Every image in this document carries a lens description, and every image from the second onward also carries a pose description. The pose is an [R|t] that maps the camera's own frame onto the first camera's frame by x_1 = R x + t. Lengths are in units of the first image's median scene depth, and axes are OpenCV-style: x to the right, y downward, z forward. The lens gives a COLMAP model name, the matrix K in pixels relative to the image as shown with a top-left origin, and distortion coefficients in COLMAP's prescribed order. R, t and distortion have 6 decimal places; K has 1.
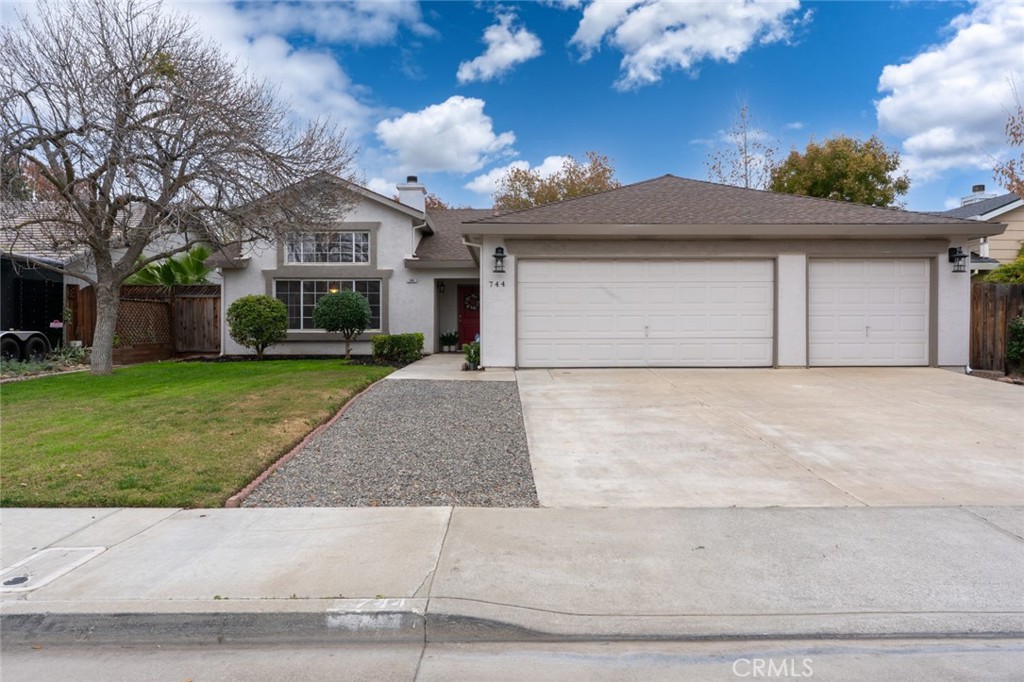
lens RADIAL K [[639.7, 0, 515.7], [0, 639.7, 335.9], [0, 0, 1]] dist [0.001449, -0.001659]
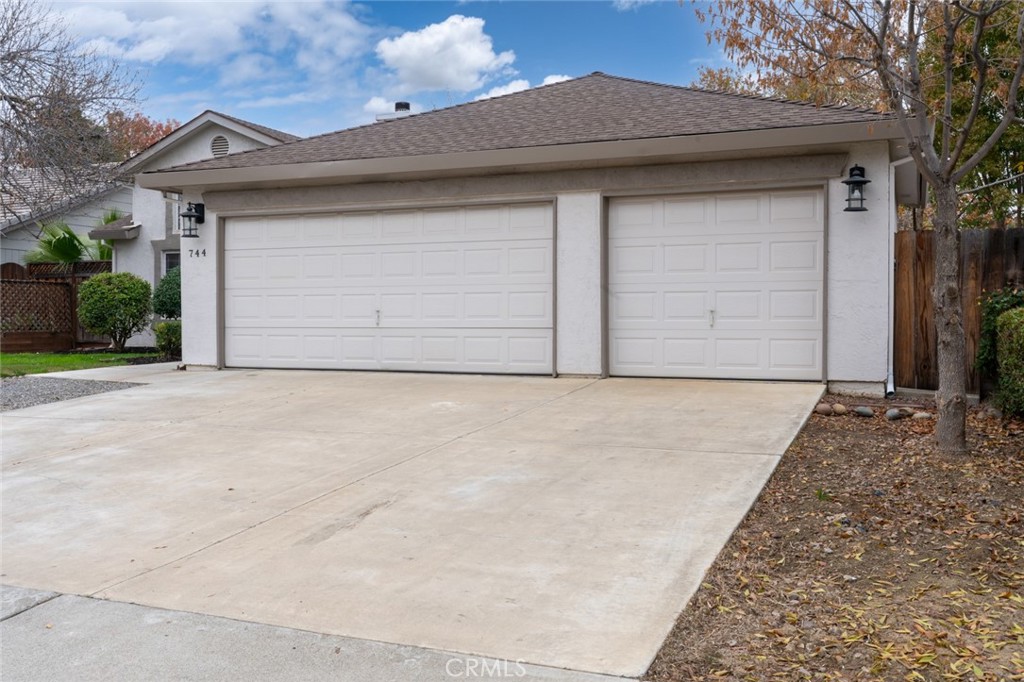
lens RADIAL K [[960.2, 0, 508.1], [0, 960.2, 341.4], [0, 0, 1]] dist [-0.010783, 0.000000]
pose [[0.919659, 0.011475, -0.392551, 0.537175], [-0.005959, 0.999866, 0.015267, 0.001300], [0.392673, -0.011701, 0.919604, 0.087971]]
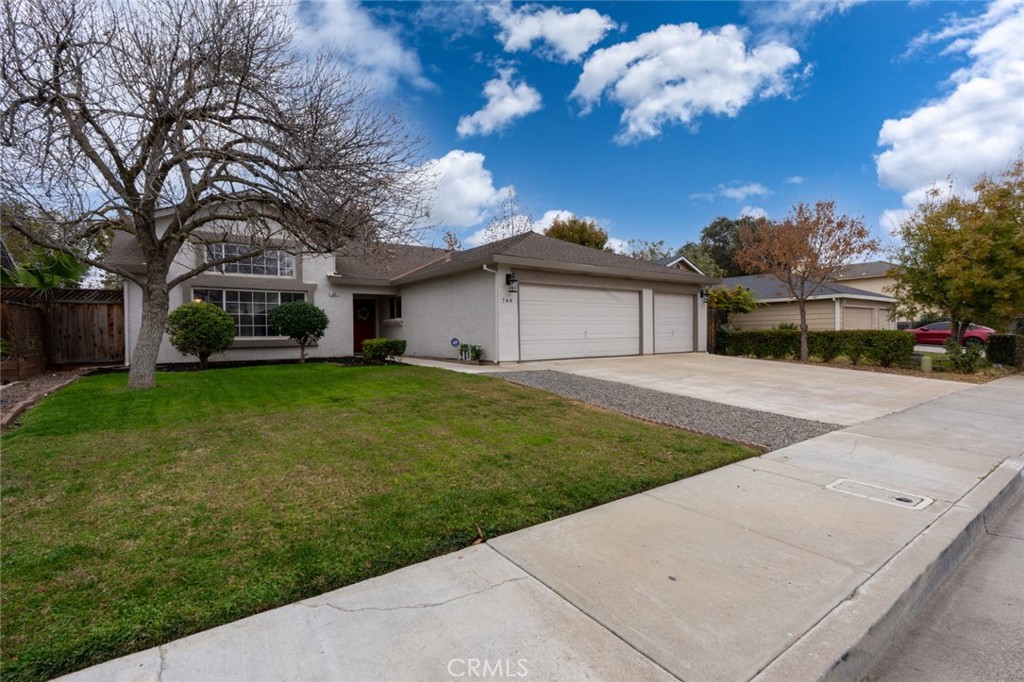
lens RADIAL K [[464.9, 0, 514.0], [0, 464.9, 341.4], [0, 0, 1]] dist [-0.004081, -0.000198]
pose [[0.819834, -0.016017, 0.572377, -0.427266], [0.016064, 0.999859, 0.004971, 0.000683], [-0.572375, 0.005119, 0.819976, 0.130519]]
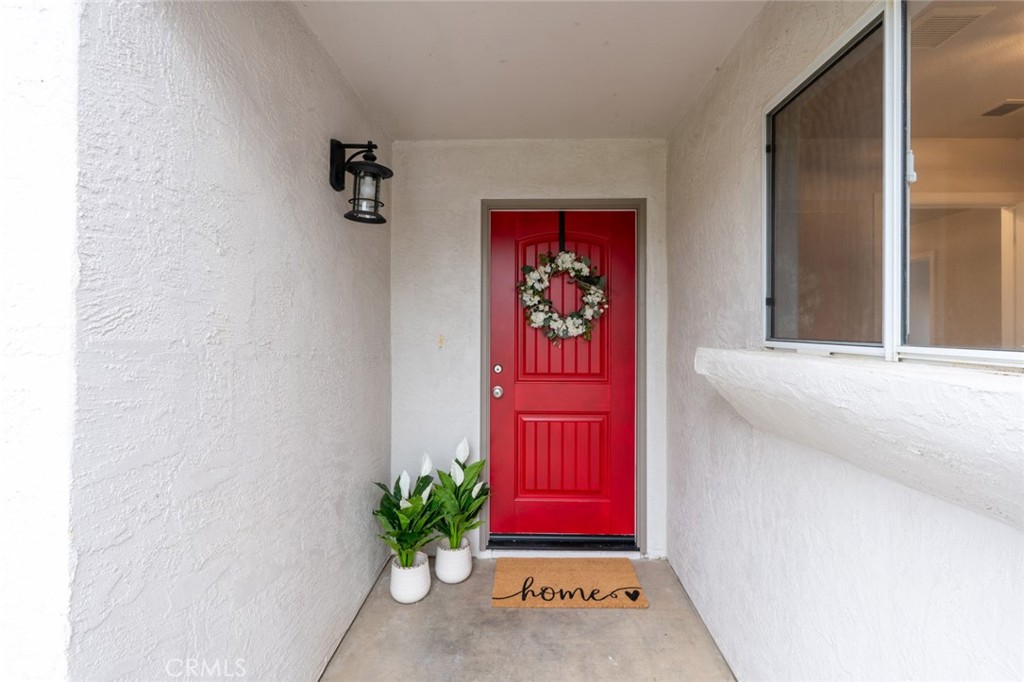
lens RADIAL K [[464.9, 0, 514.4], [0, 464.9, 332.9], [0, 0, 1]] dist [-0.004081, -0.000198]
pose [[0.998878, 0.003398, -0.047239, -0.094416], [-0.003410, 0.999994, -0.000168, -0.051964], [0.047238, 0.000328, 0.998884, 1.079807]]
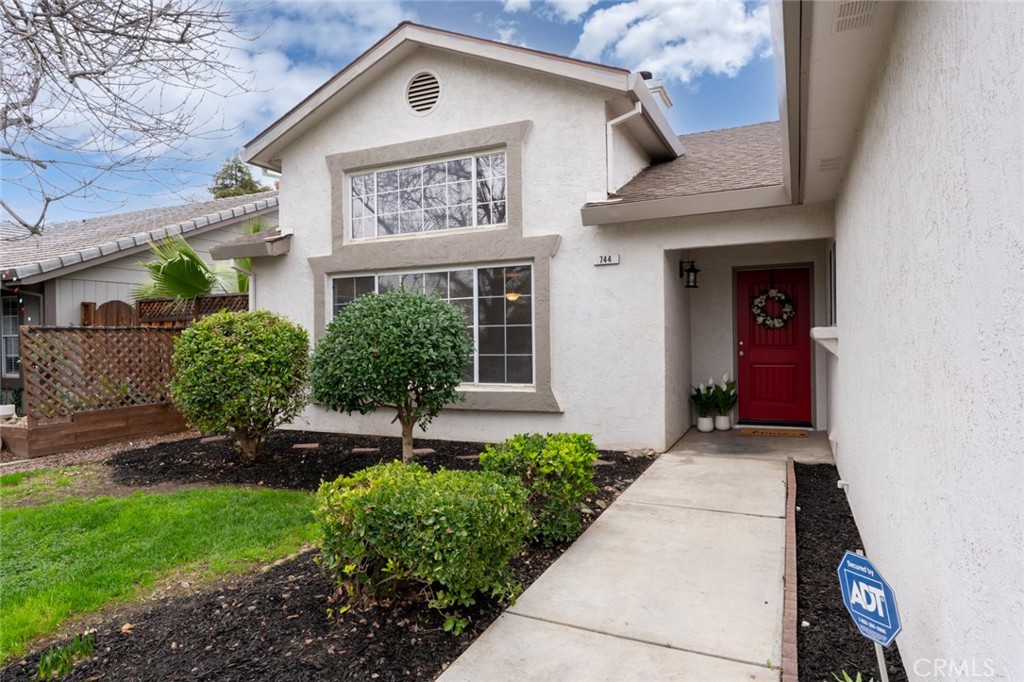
lens RADIAL K [[615.9, 0, 513.5], [0, 615.9, 339.7], [0, 0, 1]] dist [-0.015006, -0.000119]
pose [[0.902878, -0.012541, -0.429714, -0.061057], [0.012605, 0.999917, -0.002696, -0.042355], [0.429712, -0.002982, 0.902961, 0.721095]]
